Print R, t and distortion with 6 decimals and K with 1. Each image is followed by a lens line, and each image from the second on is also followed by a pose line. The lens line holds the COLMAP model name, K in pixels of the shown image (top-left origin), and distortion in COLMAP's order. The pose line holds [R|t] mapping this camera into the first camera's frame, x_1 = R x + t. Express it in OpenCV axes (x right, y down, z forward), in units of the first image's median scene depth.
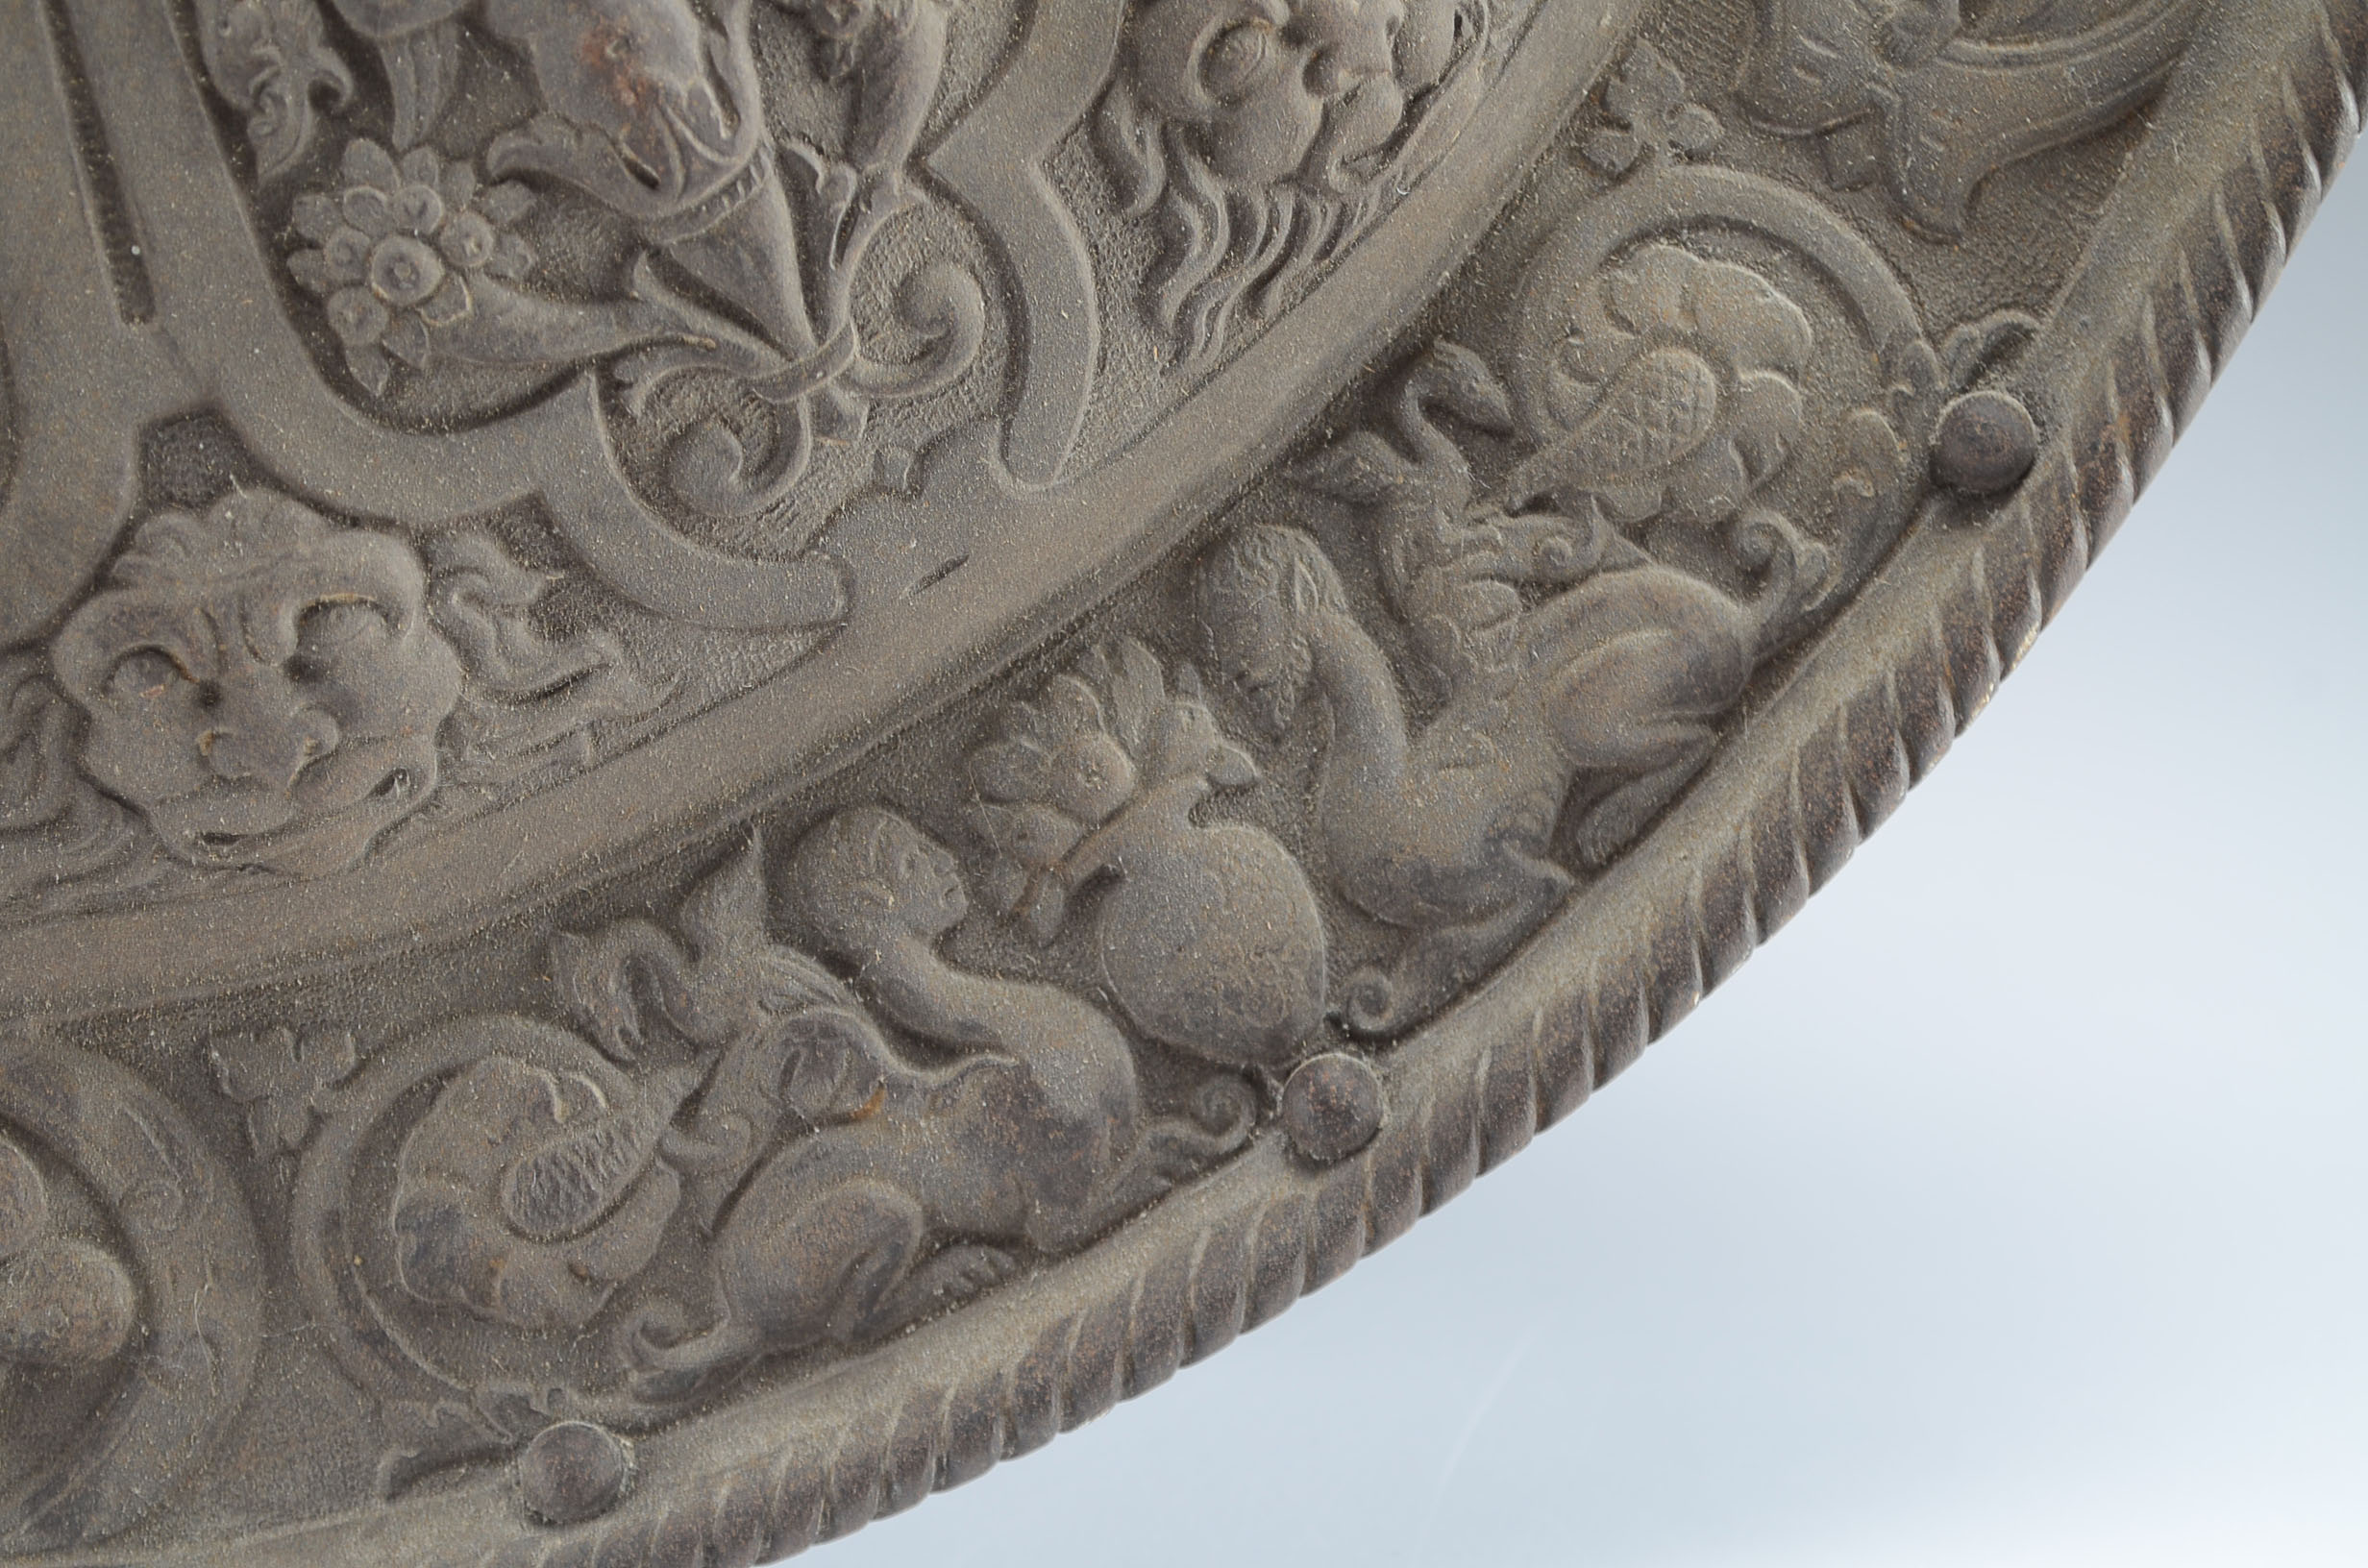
lens RADIAL K [[5260.6, 0, 1184.0], [0, 5260.6, 784.0], [0, 0, 1]] dist [0.030284, -0.032308]
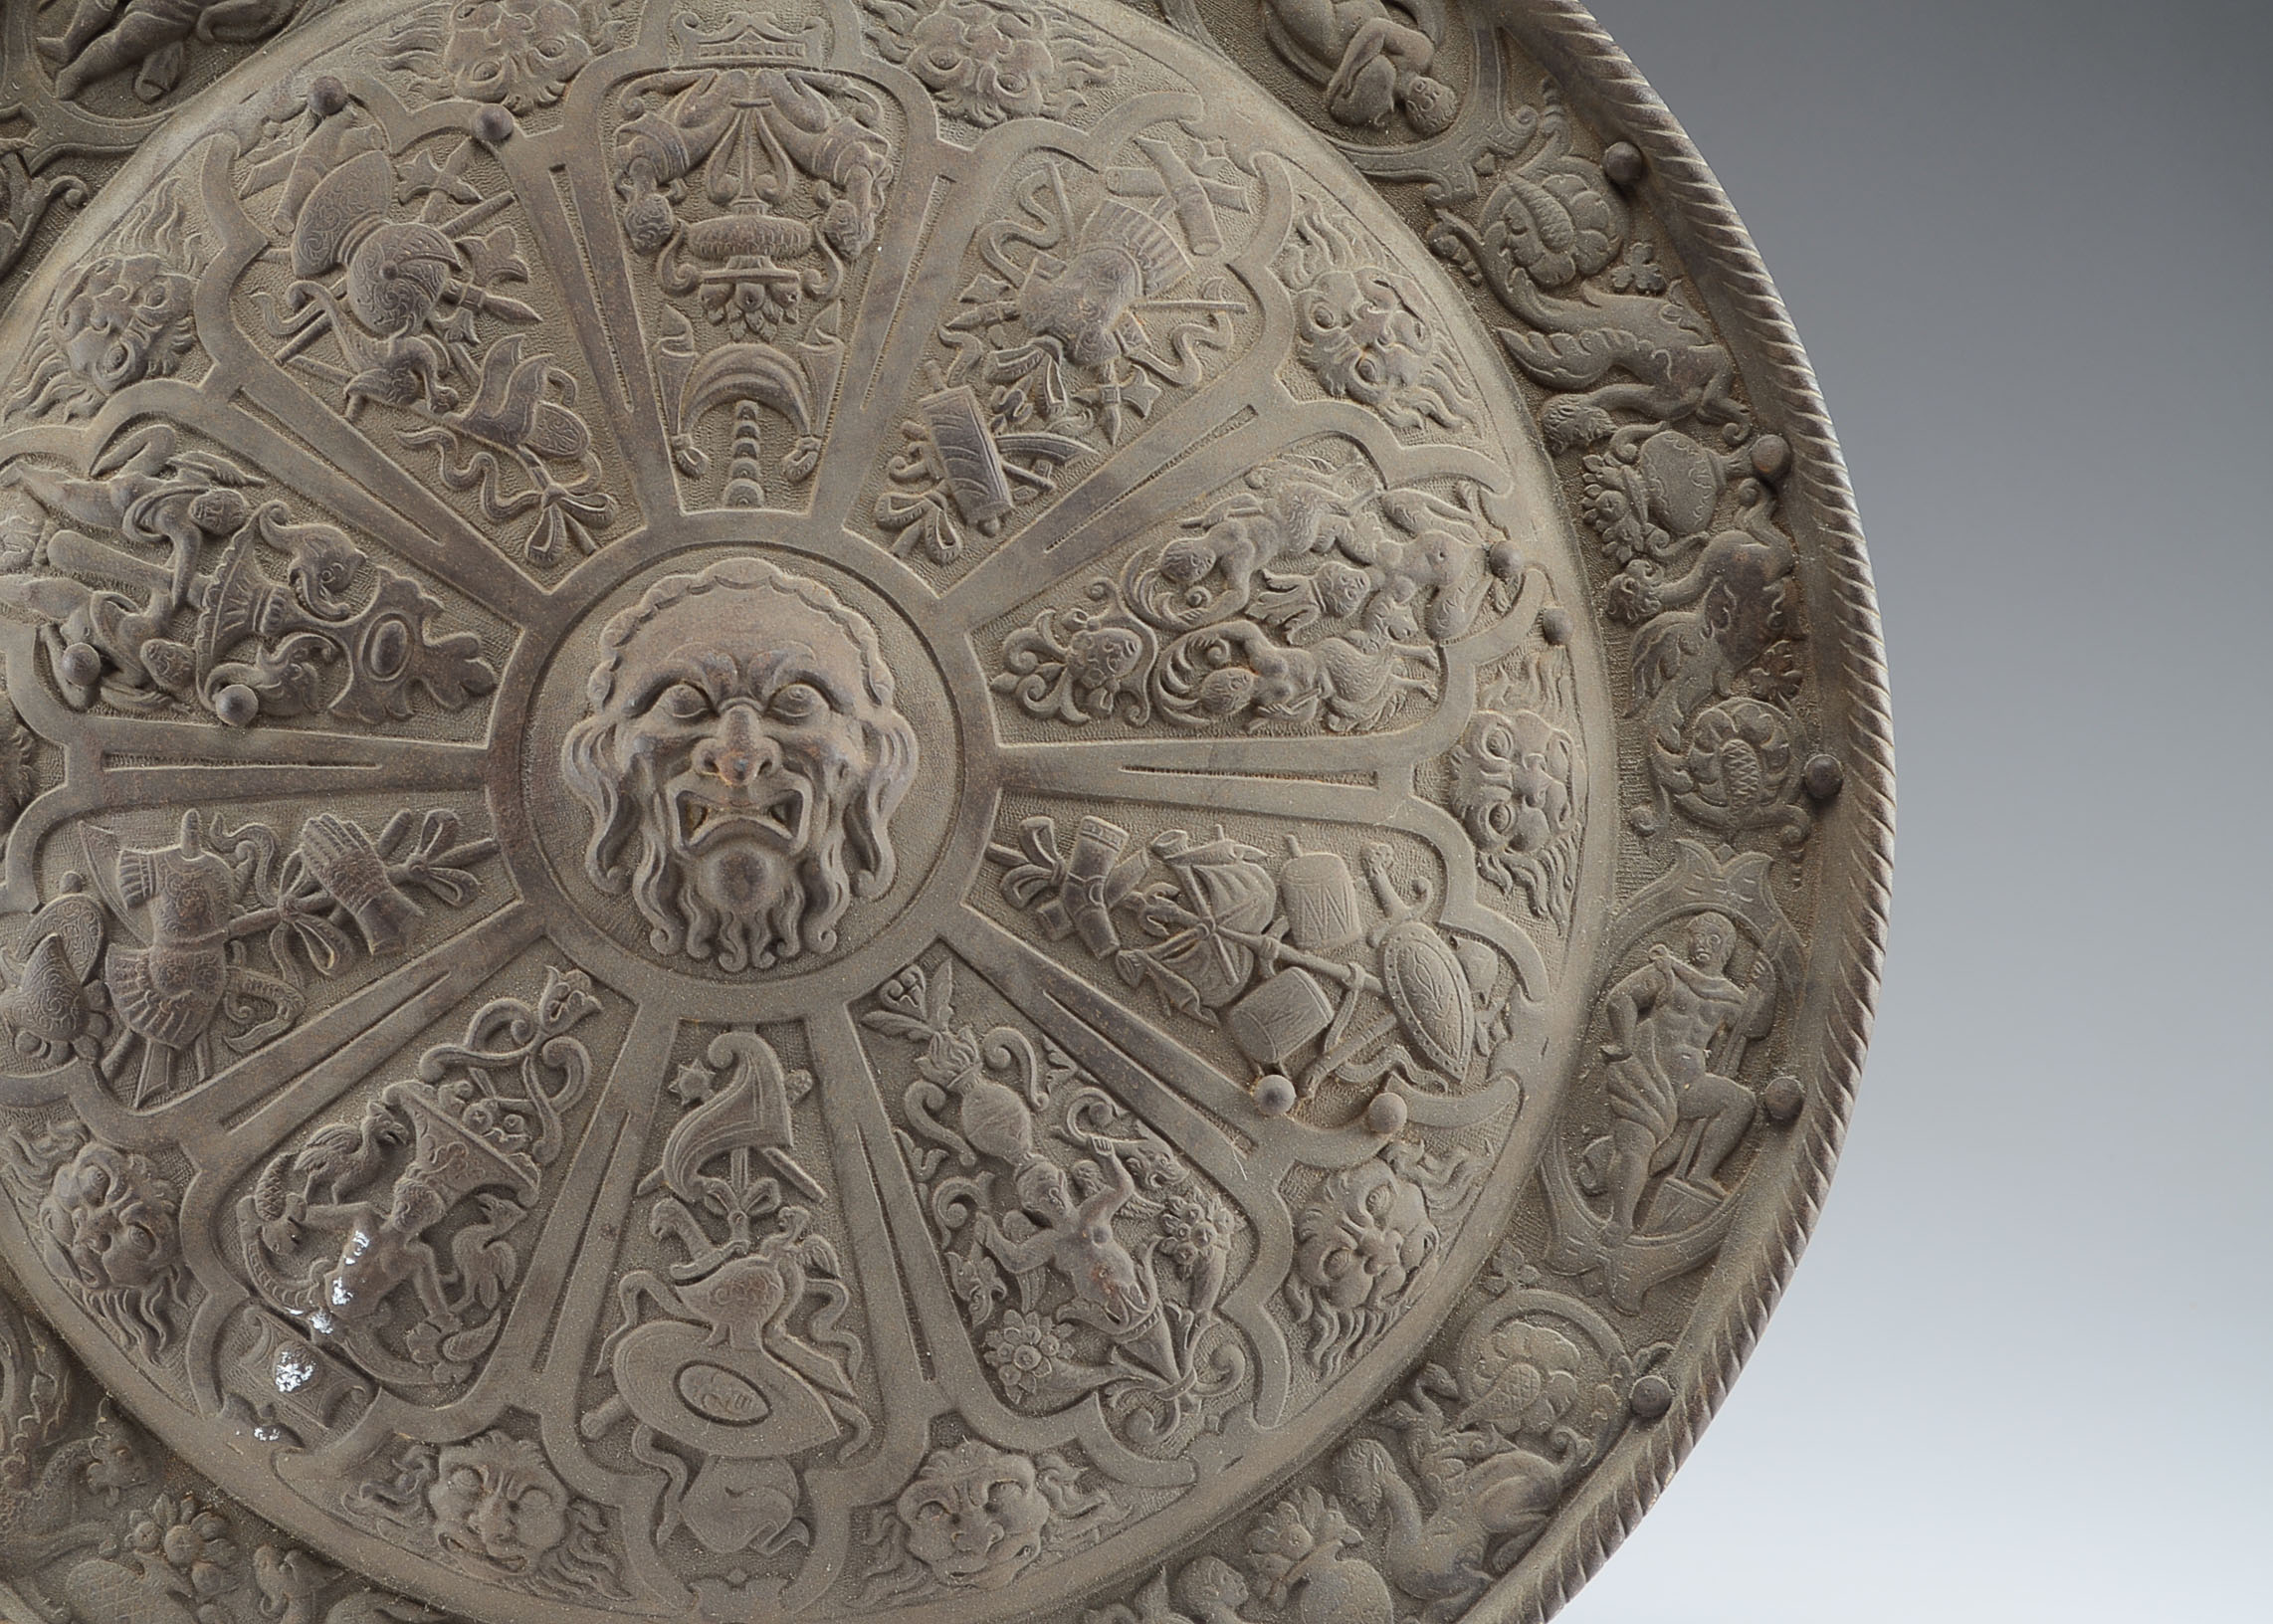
lens RADIAL K [[5448.6, 0, 1136.5], [0, 5448.6, 812.0], [0, 0, 1]] dist [0.030162, -0.069906]
pose [[0.995458, -0.040032, -0.086379, 0.146518], [0.027167, 0.989018, -0.145278, 0.030245], [0.091246, 0.142272, 0.985613, -1.634664]]
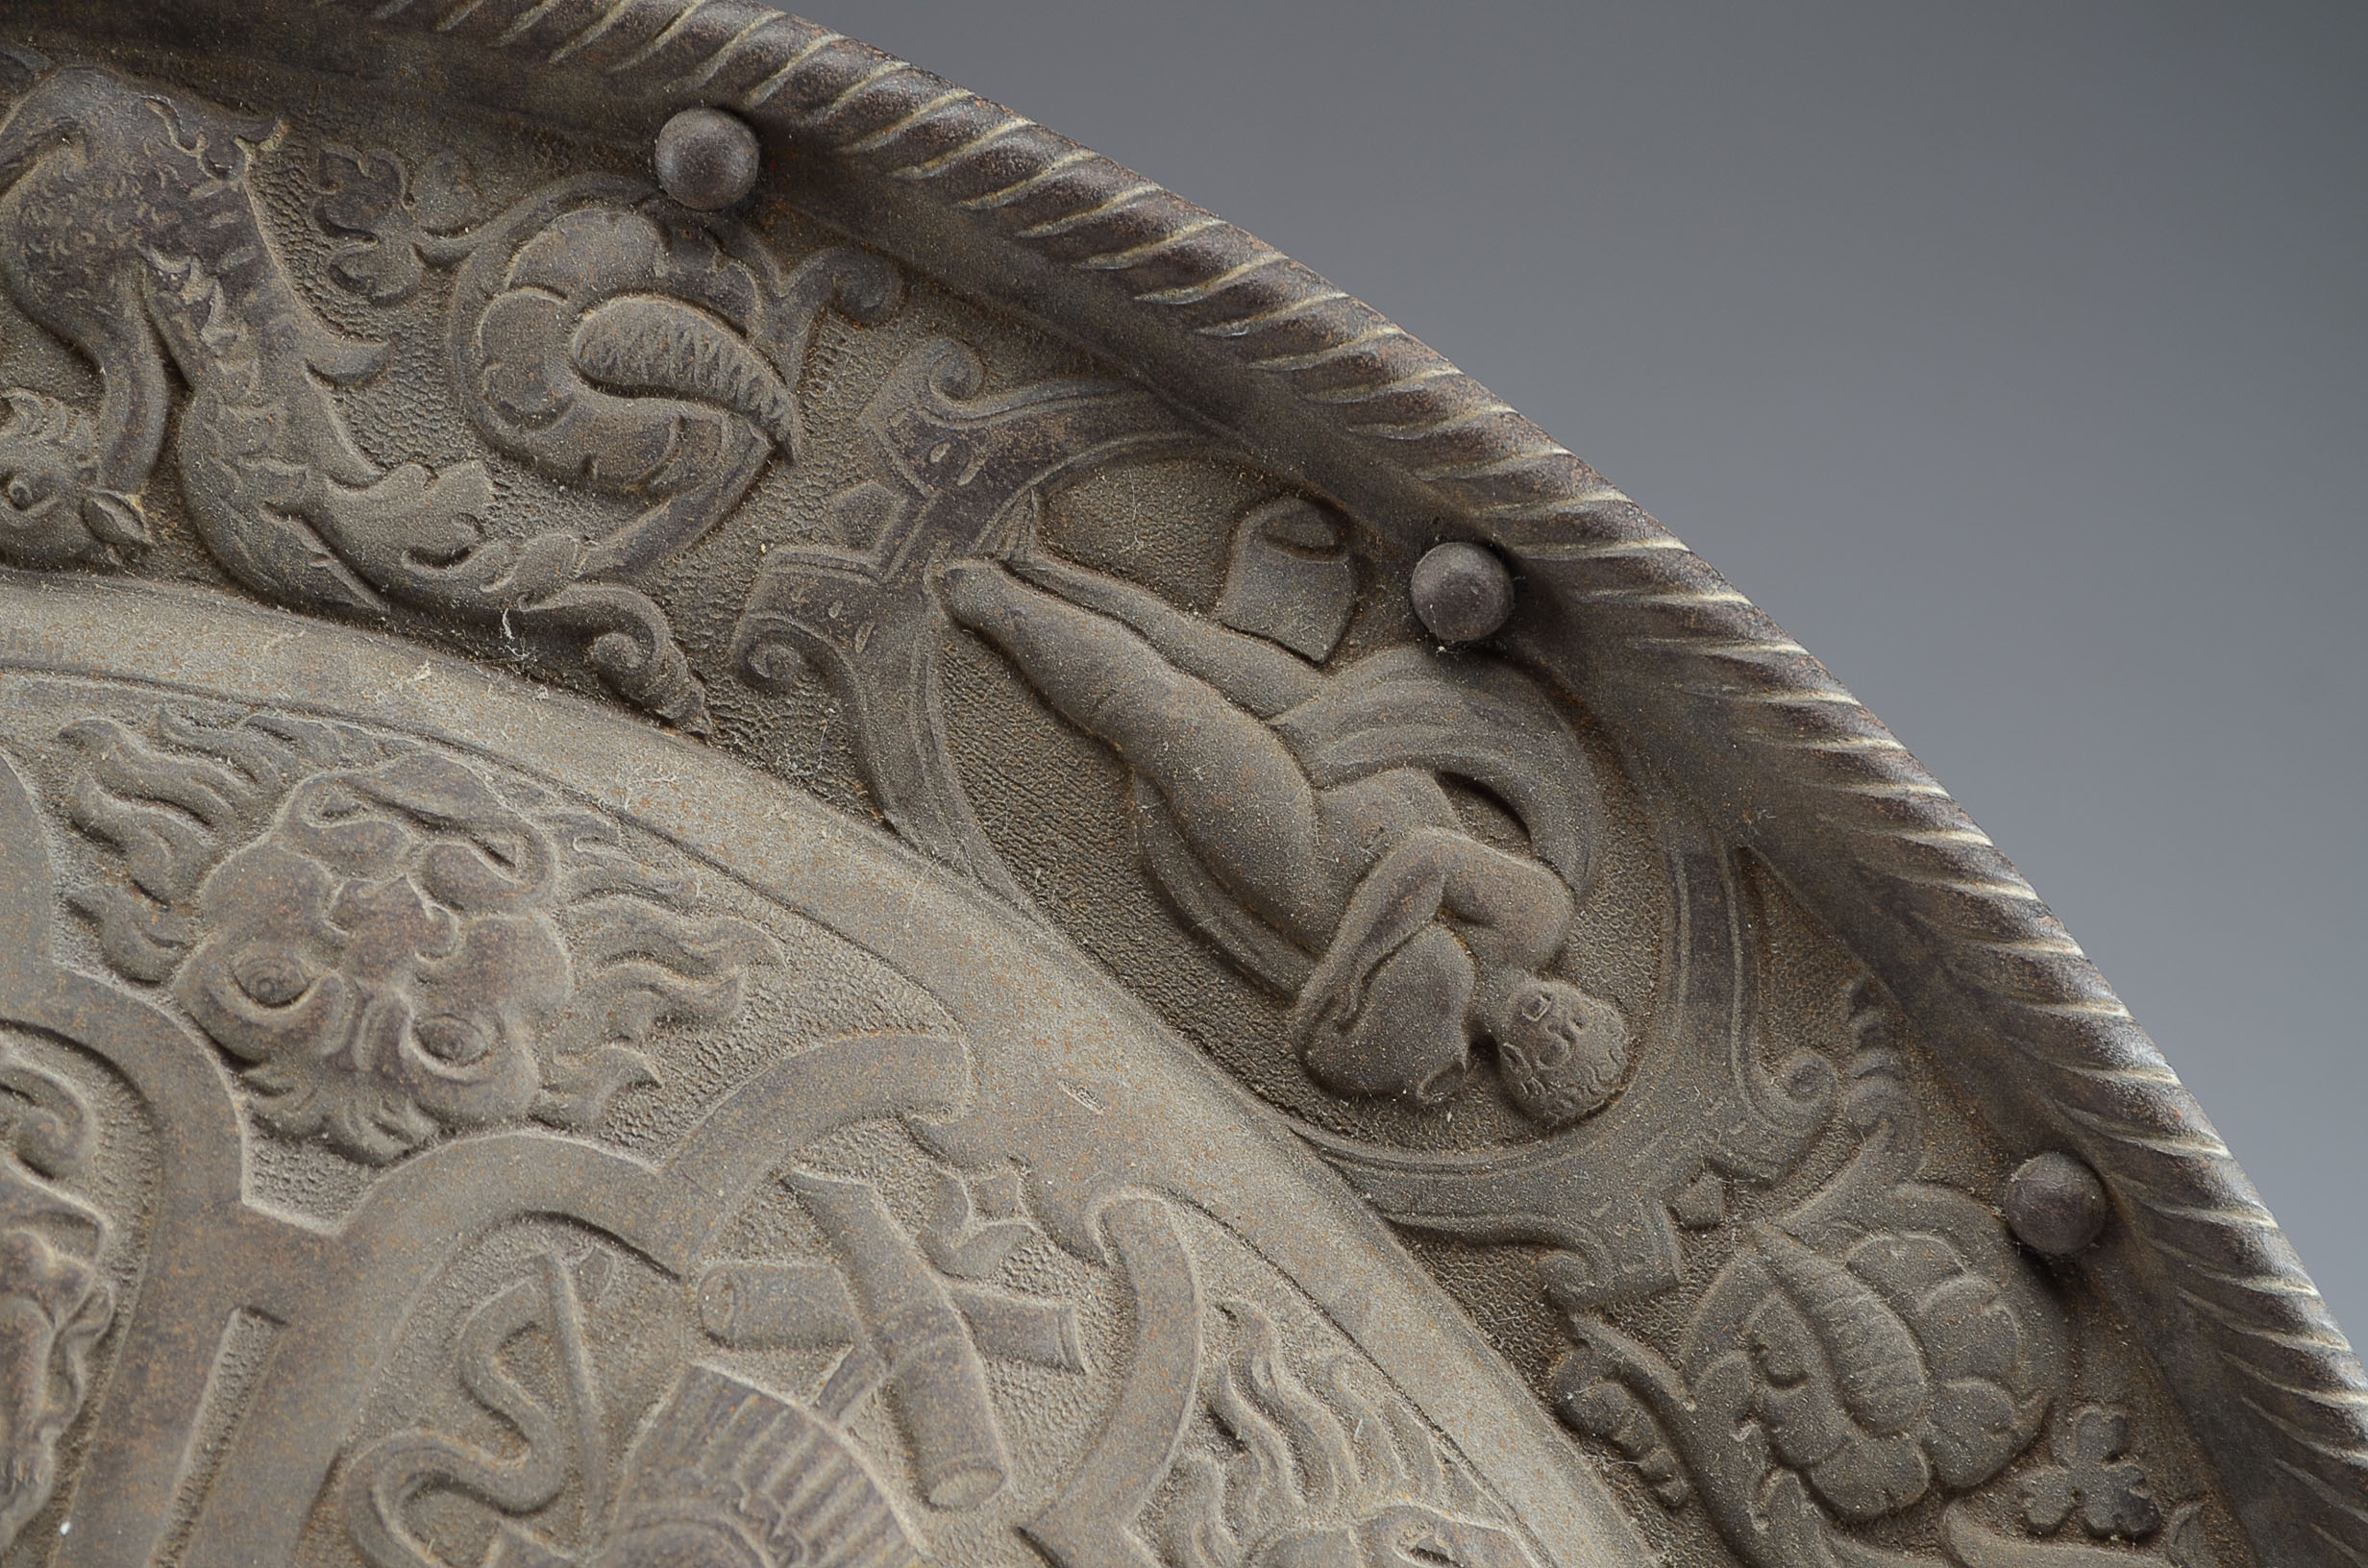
lens RADIAL K [[5260.6, 0, 1184.0], [0, 5260.6, 784.0], [0, 0, 1]] dist [0.030284, -0.032308]
pose [[0.995337, -0.026691, -0.092690, 0.095603], [0.015834, 0.993128, -0.115956, -0.632510], [0.095148, 0.113947, 0.988920, -0.040438]]
